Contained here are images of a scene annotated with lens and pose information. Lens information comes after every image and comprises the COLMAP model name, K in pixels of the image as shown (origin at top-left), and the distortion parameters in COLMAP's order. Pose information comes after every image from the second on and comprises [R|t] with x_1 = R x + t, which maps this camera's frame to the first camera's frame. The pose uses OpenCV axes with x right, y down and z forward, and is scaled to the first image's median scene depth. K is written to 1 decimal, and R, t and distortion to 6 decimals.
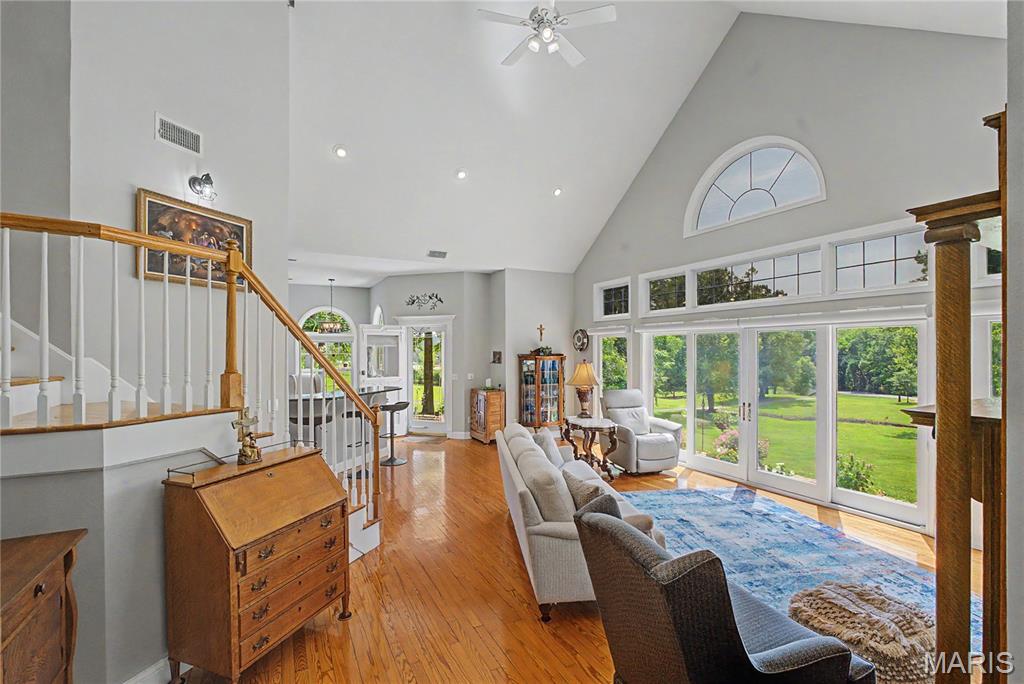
lens RADIAL K [[463.7, 0, 519.1], [0, 463.7, 351.6], [0, 0, 1]] dist [-0.008831, 0.000414]
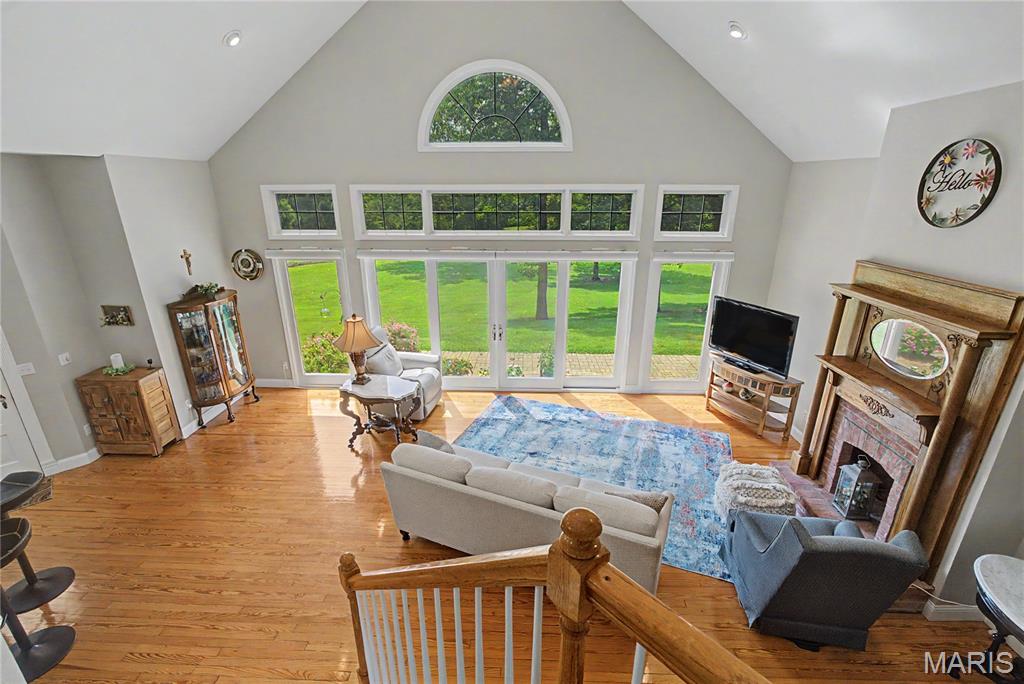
lens RADIAL K [[463.7, 0, 532.2], [0, 463.7, 352.0], [0, 0, 1]] dist [-0.008831, 0.000414]
pose [[0.491778, -0.293357, 0.819815, -0.327438], [-0.006095, 0.940353, 0.340146, -0.169396], [-0.870700, -0.172273, 0.460657, 0.314473]]
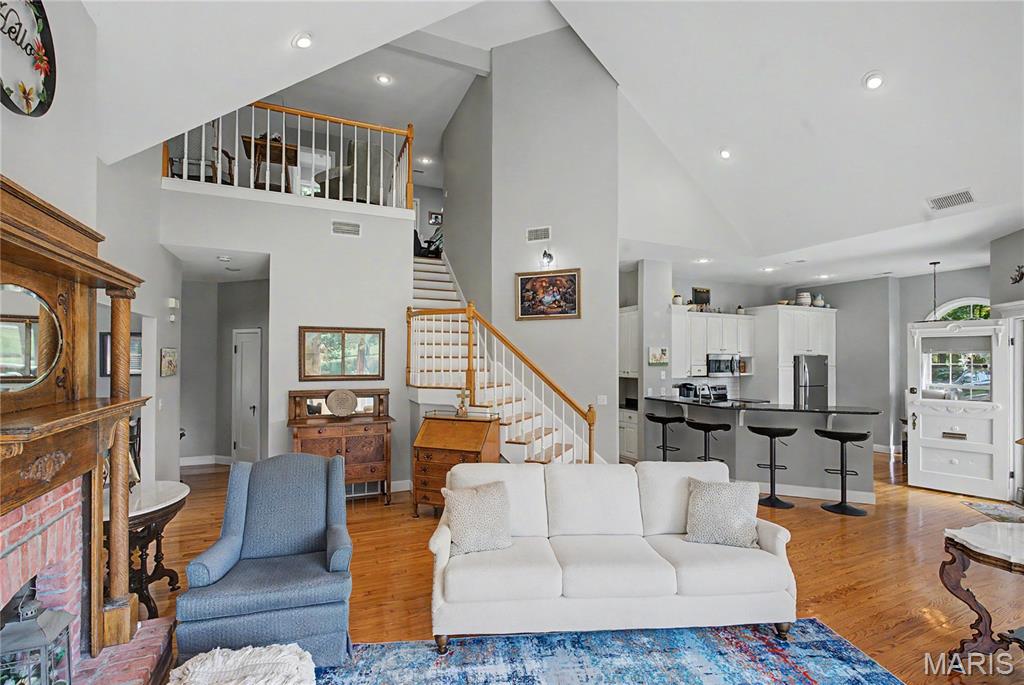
lens RADIAL K [[463.7, 0, 510.1], [0, 463.7, 351.1], [0, 0, 1]] dist [-0.008831, 0.000414]
pose [[-0.071736, -0.009290, -0.997380, 0.475808], [-0.003556, 0.999953, -0.009058, -0.007006], [0.997417, 0.002897, -0.071765, 0.487421]]
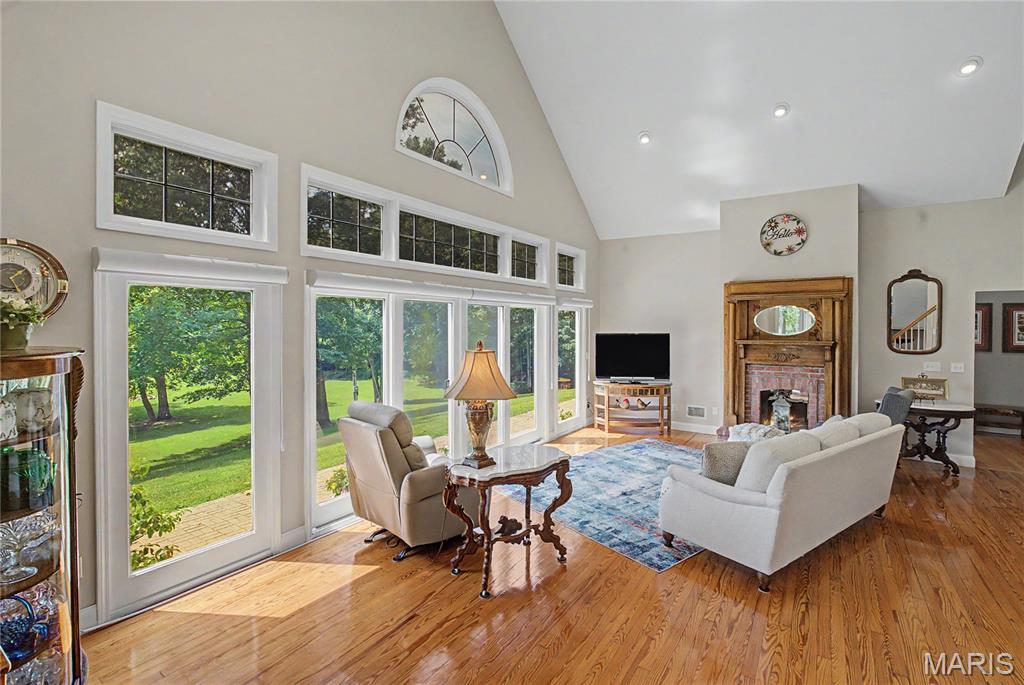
lens RADIAL K [[463.7, 0, 531.6], [0, 463.7, 325.3], [0, 0, 1]] dist [-0.008831, 0.000414]
pose [[-0.488603, -0.003039, 0.872501, -0.264722], [-0.001890, 0.999995, 0.002425, -0.003173], [-0.872504, -0.000464, -0.488606, 1.038220]]
